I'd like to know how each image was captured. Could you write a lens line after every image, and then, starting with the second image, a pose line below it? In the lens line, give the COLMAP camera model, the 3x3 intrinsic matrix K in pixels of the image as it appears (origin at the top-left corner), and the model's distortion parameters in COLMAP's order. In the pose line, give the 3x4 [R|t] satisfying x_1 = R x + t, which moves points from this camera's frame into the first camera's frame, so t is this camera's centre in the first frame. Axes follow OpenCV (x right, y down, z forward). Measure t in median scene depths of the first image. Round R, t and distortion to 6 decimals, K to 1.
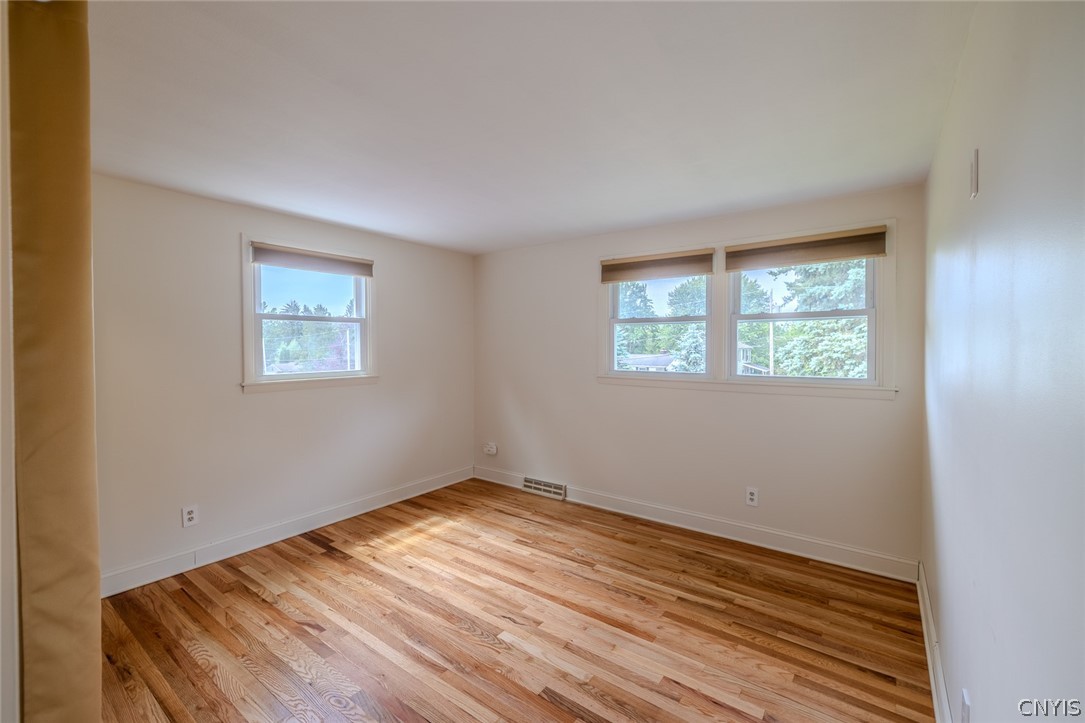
lens RADIAL K [[458.1, 0, 540.5], [0, 458.1, 351.9], [0, 0, 1]] dist [-0.003482, 0.000140]
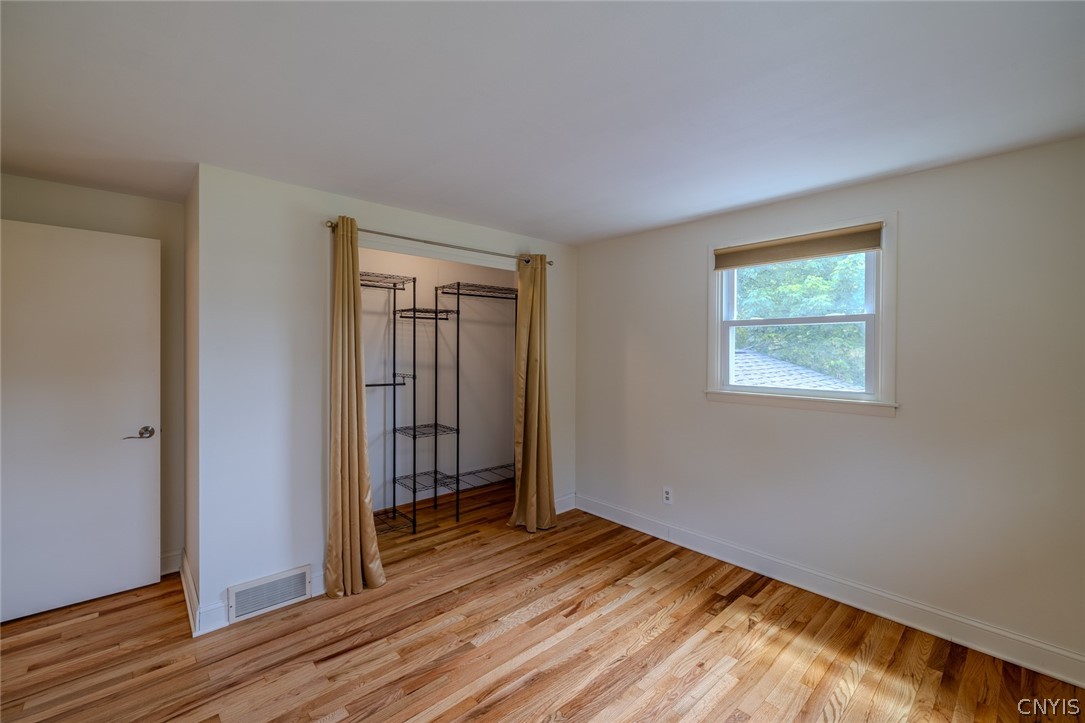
lens RADIAL K [[458.1, 0, 539.2], [0, 458.1, 358.5], [0, 0, 1]] dist [-0.003482, 0.000140]
pose [[-0.189956, 0.019380, -0.981601, 0.428140], [-0.023810, 0.999420, 0.024339, -0.018141], [0.981504, 0.027995, -0.189385, 0.820950]]
